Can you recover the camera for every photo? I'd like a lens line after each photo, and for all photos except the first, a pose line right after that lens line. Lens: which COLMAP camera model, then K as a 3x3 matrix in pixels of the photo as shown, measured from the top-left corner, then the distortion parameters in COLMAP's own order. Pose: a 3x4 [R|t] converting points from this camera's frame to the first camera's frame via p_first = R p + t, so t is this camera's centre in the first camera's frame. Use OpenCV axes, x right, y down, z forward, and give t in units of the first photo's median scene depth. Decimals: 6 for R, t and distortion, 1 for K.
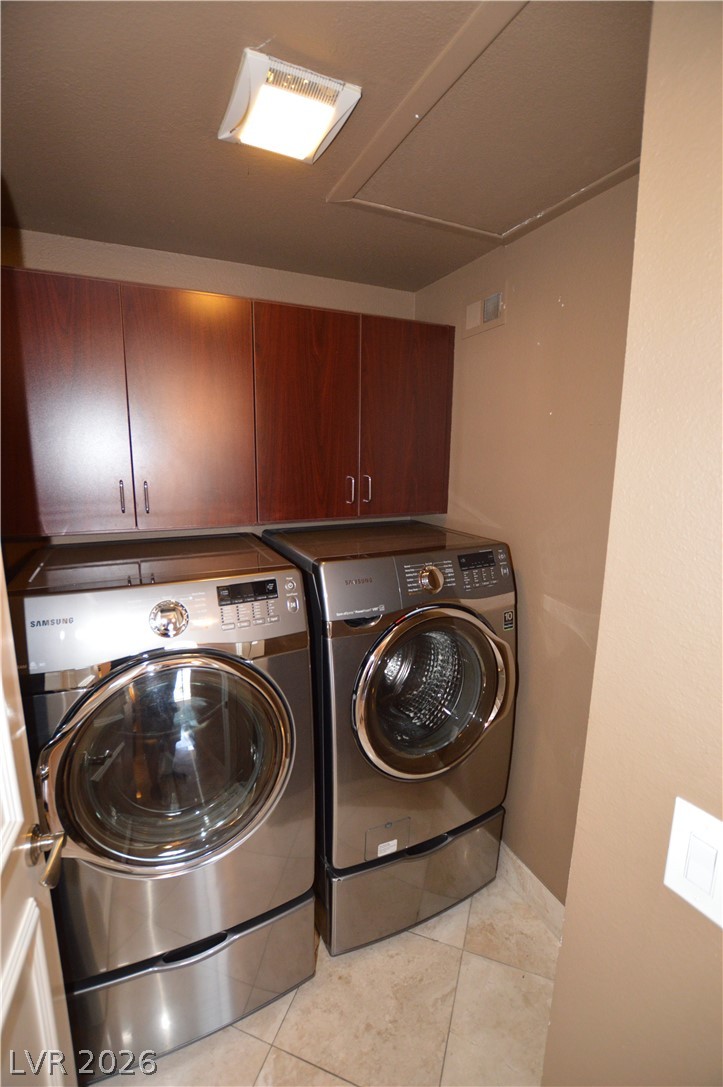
lens RADIAL K [[484.8, 0, 361.5], [0, 484.8, 543.5], [0, 0, 1]] dist [-0.028502, 0.002514]
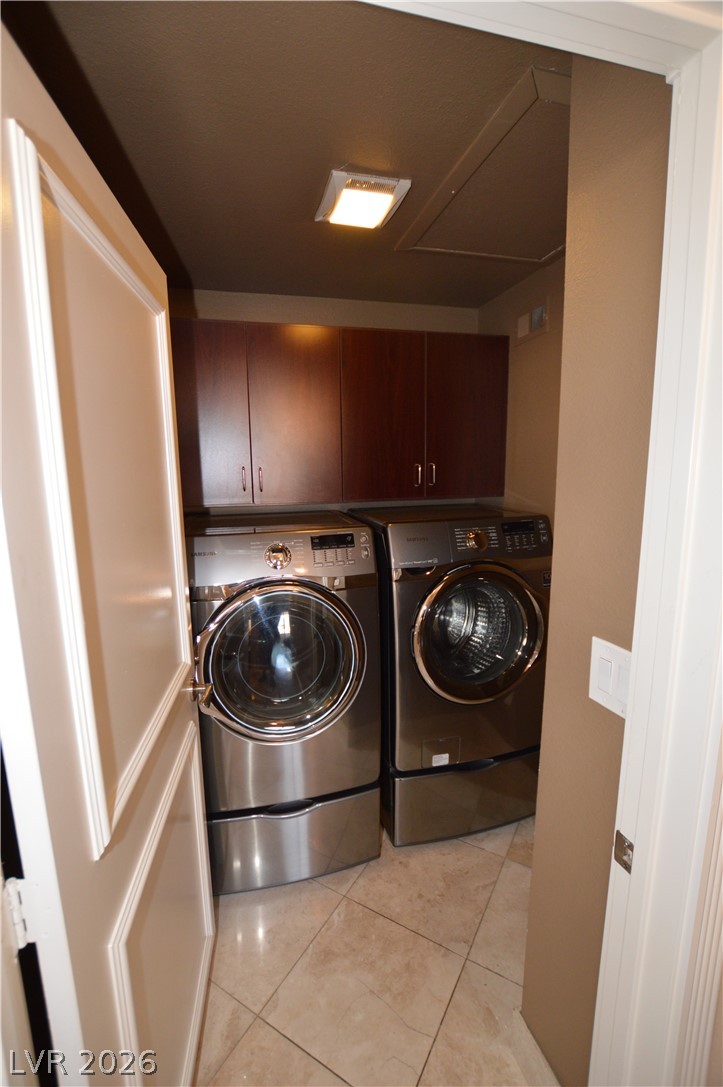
lens RADIAL K [[484.8, 0, 361.5], [0, 484.8, 543.5], [0, 0, 1]] dist [-0.028502, 0.002514]
pose [[0.982307, 0.008137, -0.187102, 0.086542], [-0.012101, 0.999726, -0.020056, 0.112075], [0.186888, 0.021965, 0.982136, -0.281805]]
